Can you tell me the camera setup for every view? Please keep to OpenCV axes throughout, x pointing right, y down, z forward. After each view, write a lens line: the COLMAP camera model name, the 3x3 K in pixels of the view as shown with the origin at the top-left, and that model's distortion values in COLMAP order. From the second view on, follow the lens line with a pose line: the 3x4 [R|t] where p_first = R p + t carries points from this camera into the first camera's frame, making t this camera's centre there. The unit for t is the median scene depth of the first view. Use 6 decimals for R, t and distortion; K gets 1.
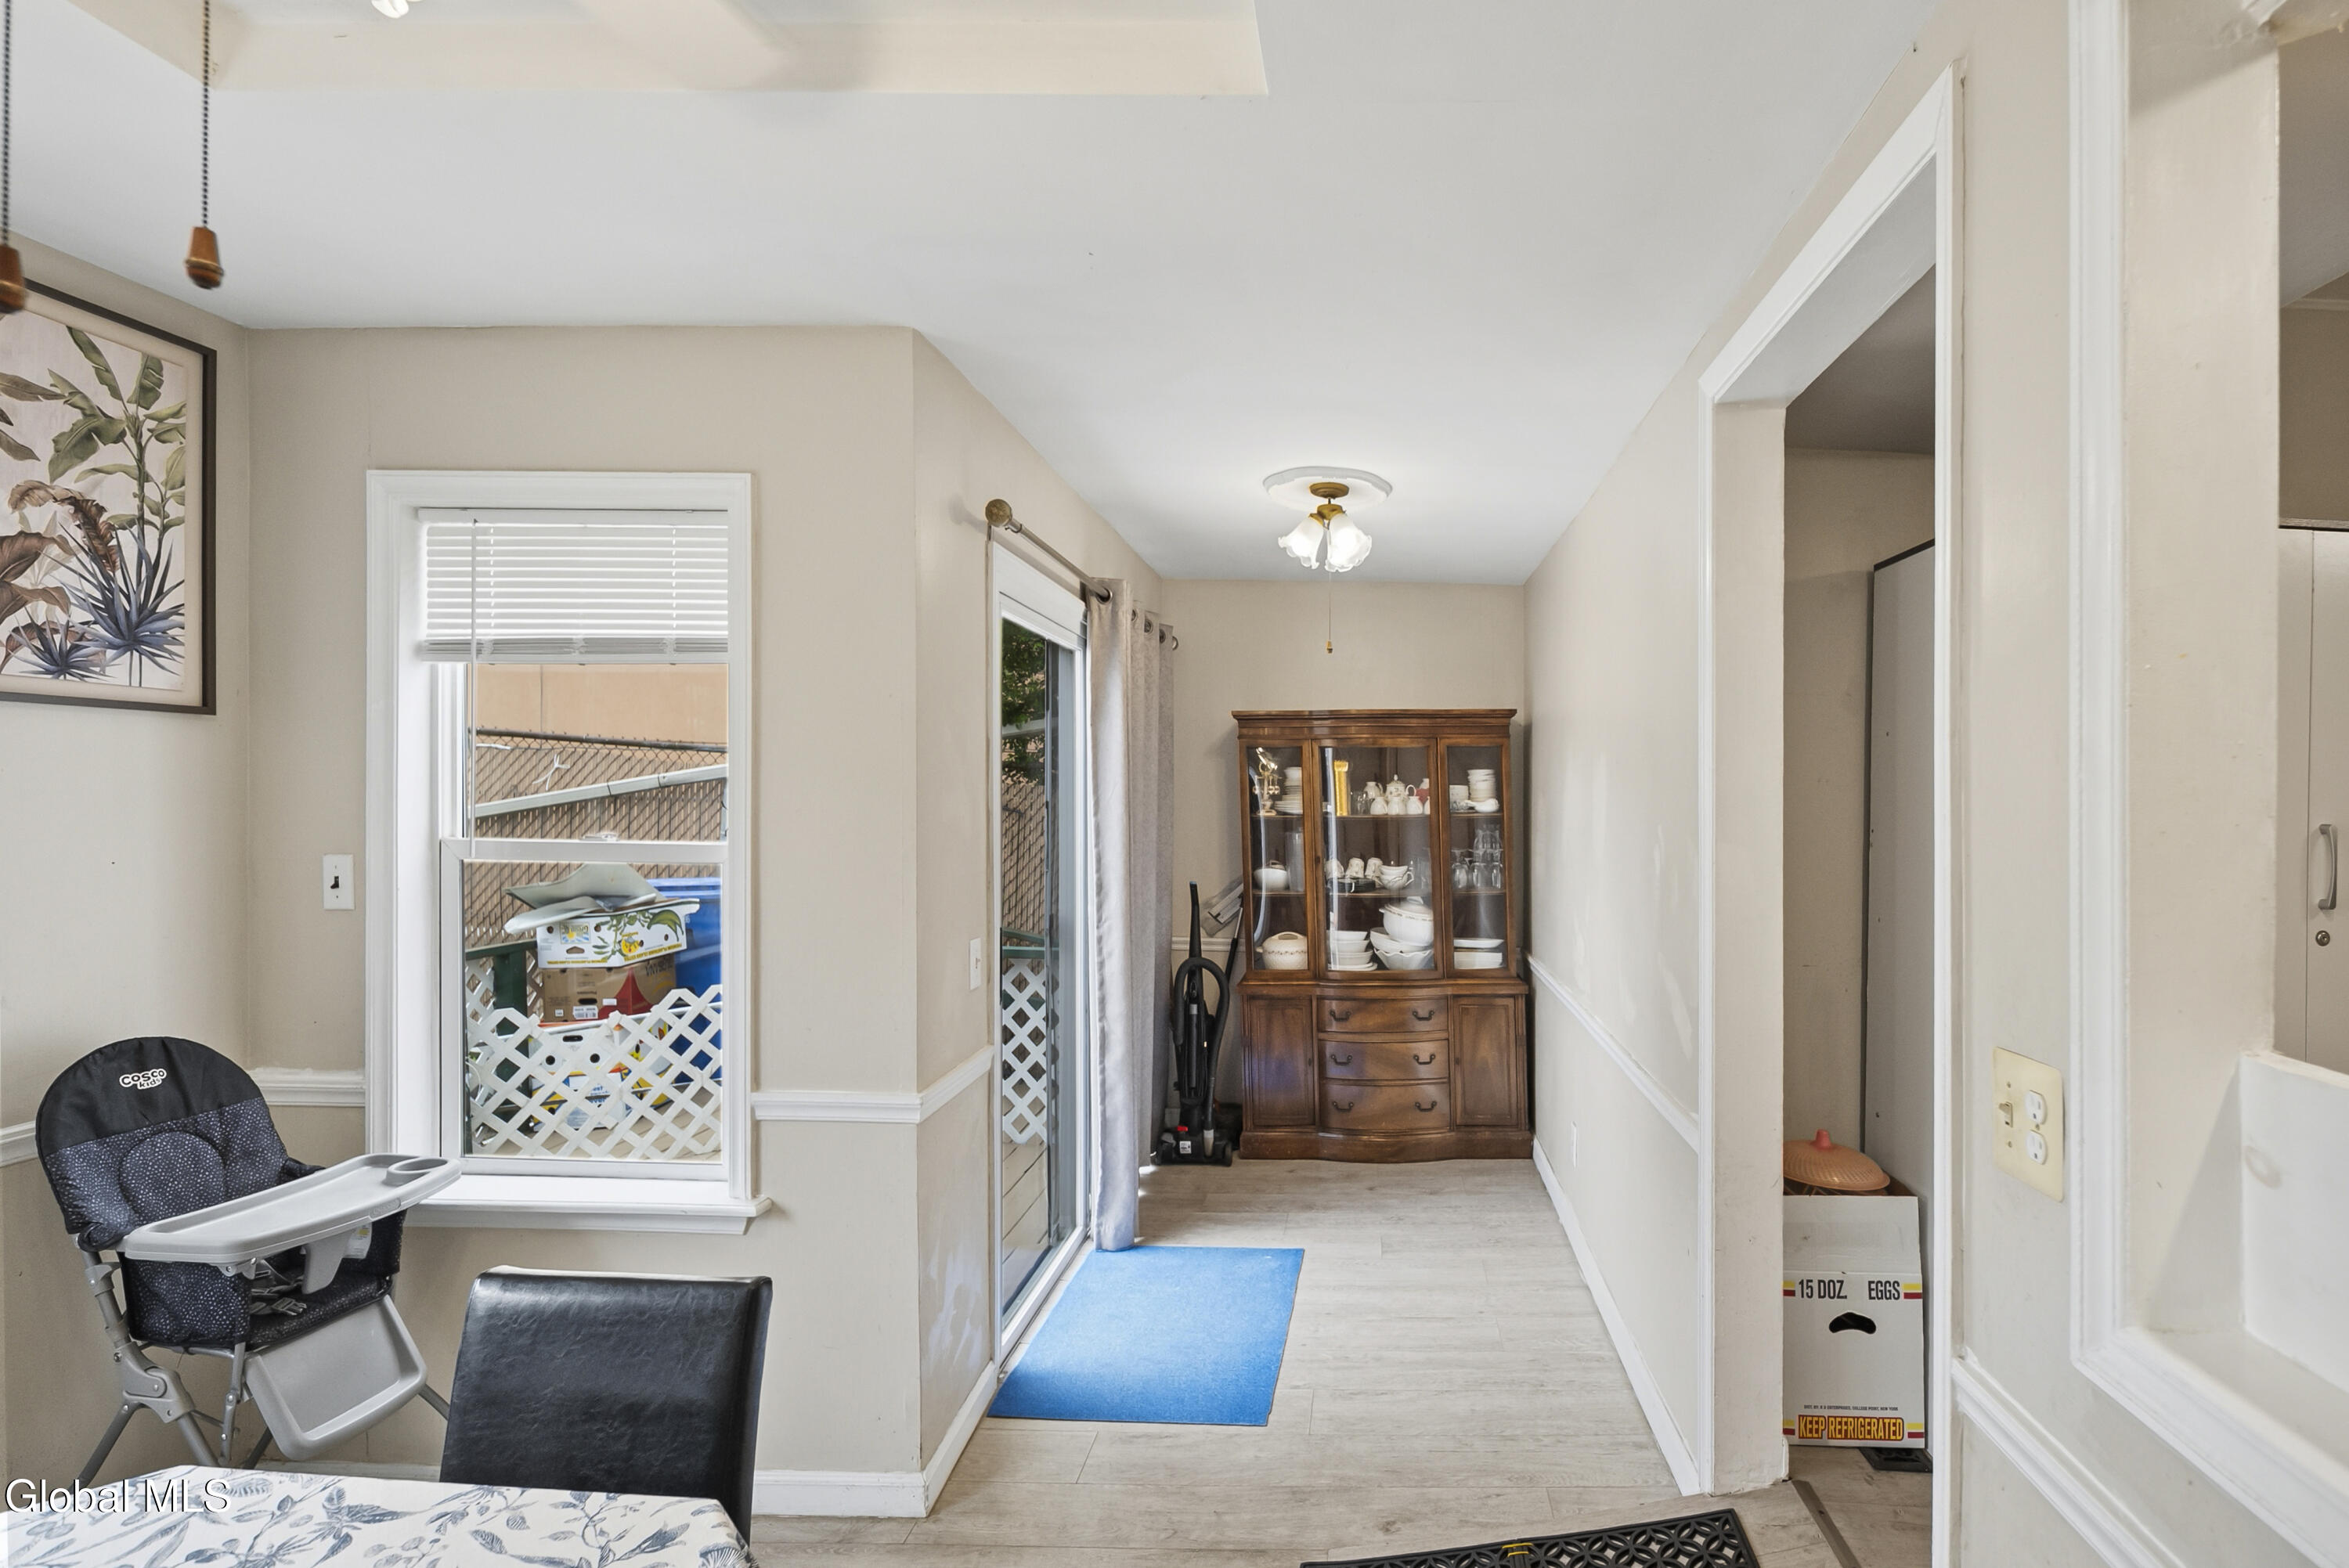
lens RADIAL K [[1111.5, 0, 1340.3], [0, 1111.5, 796.7], [0, 0, 1]] dist [-0.000010, -0.001766]
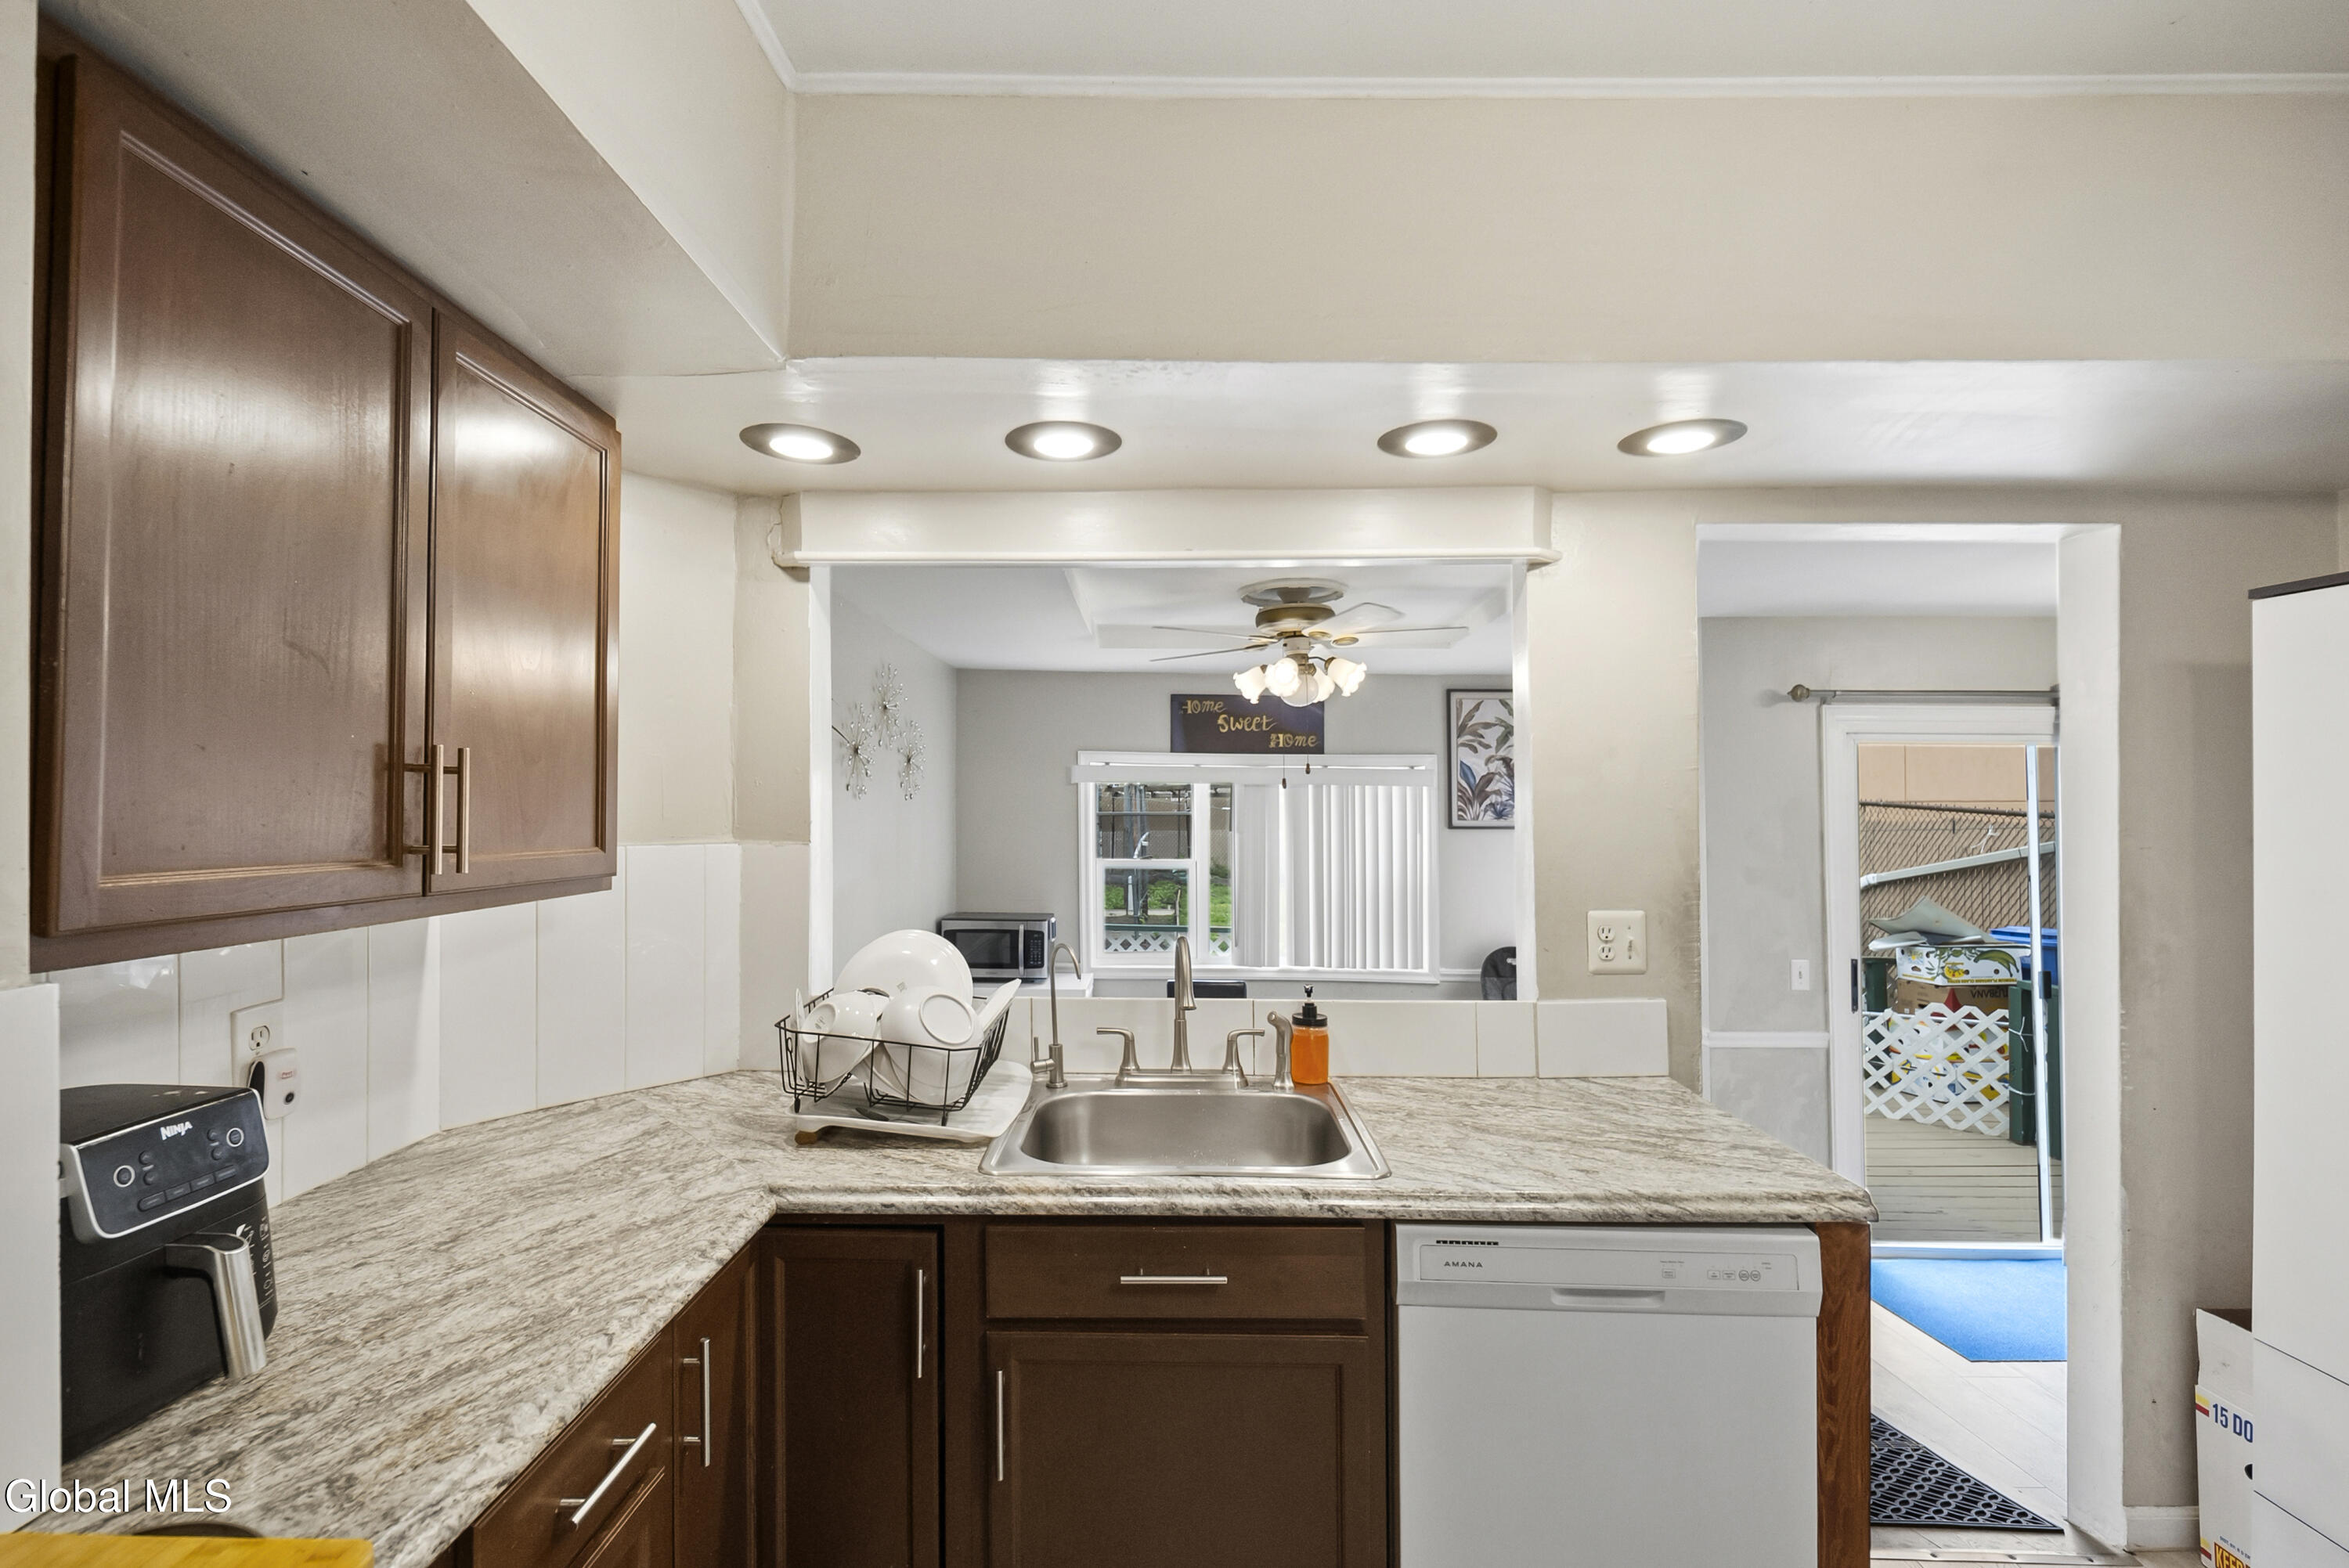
lens RADIAL K [[1064.4, 0, 1170.9], [0, 1064.4, 805.8], [0, 0, 1]] dist [0.001485, -0.000048]
pose [[0.046990, -0.043033, -0.997968, 1.190429], [-0.001246, 0.999068, -0.043139, -0.017893], [0.998895, 0.003270, 0.046893, 0.004372]]
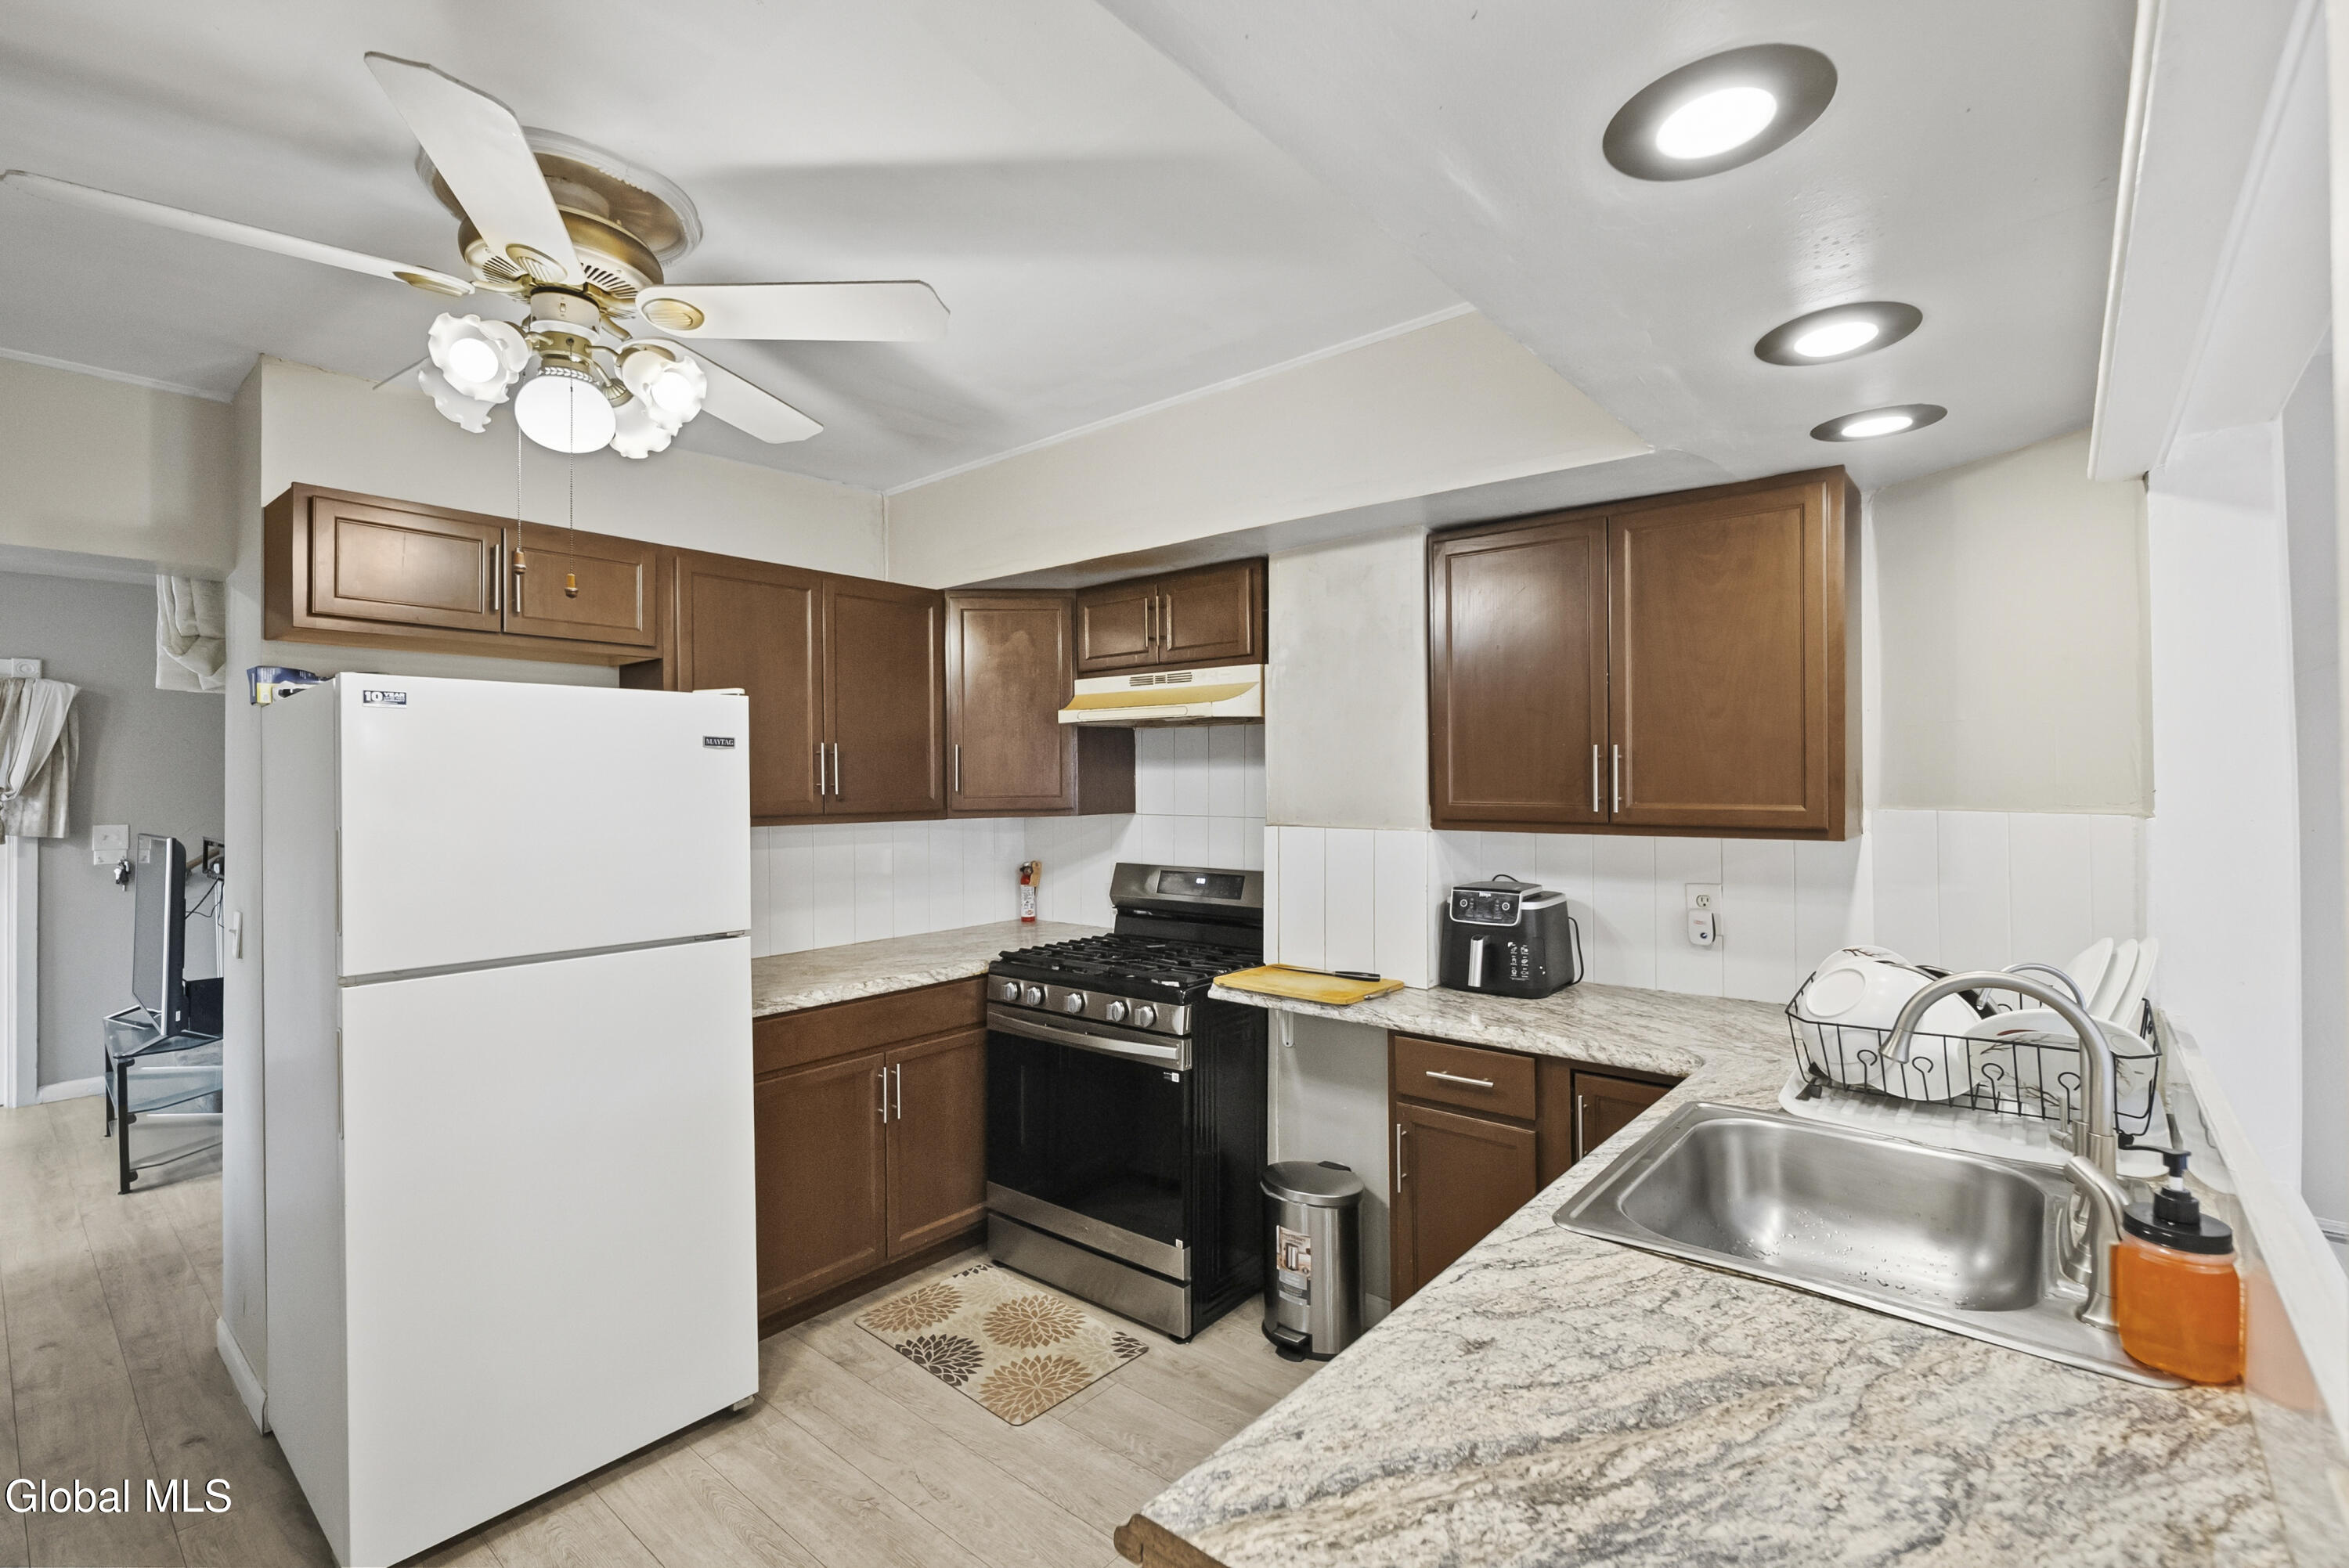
lens RADIAL K [[1049.8, 0, 1222.4], [0, 1049.8, 785.4], [0, 0, 1]] dist [0.001459, -0.000103]
pose [[-0.816674, -0.039775, 0.575726, 0.496806], [-0.033494, 0.999207, 0.021520, -0.037097], [-0.576126, -0.001709, -0.817359, 0.588713]]
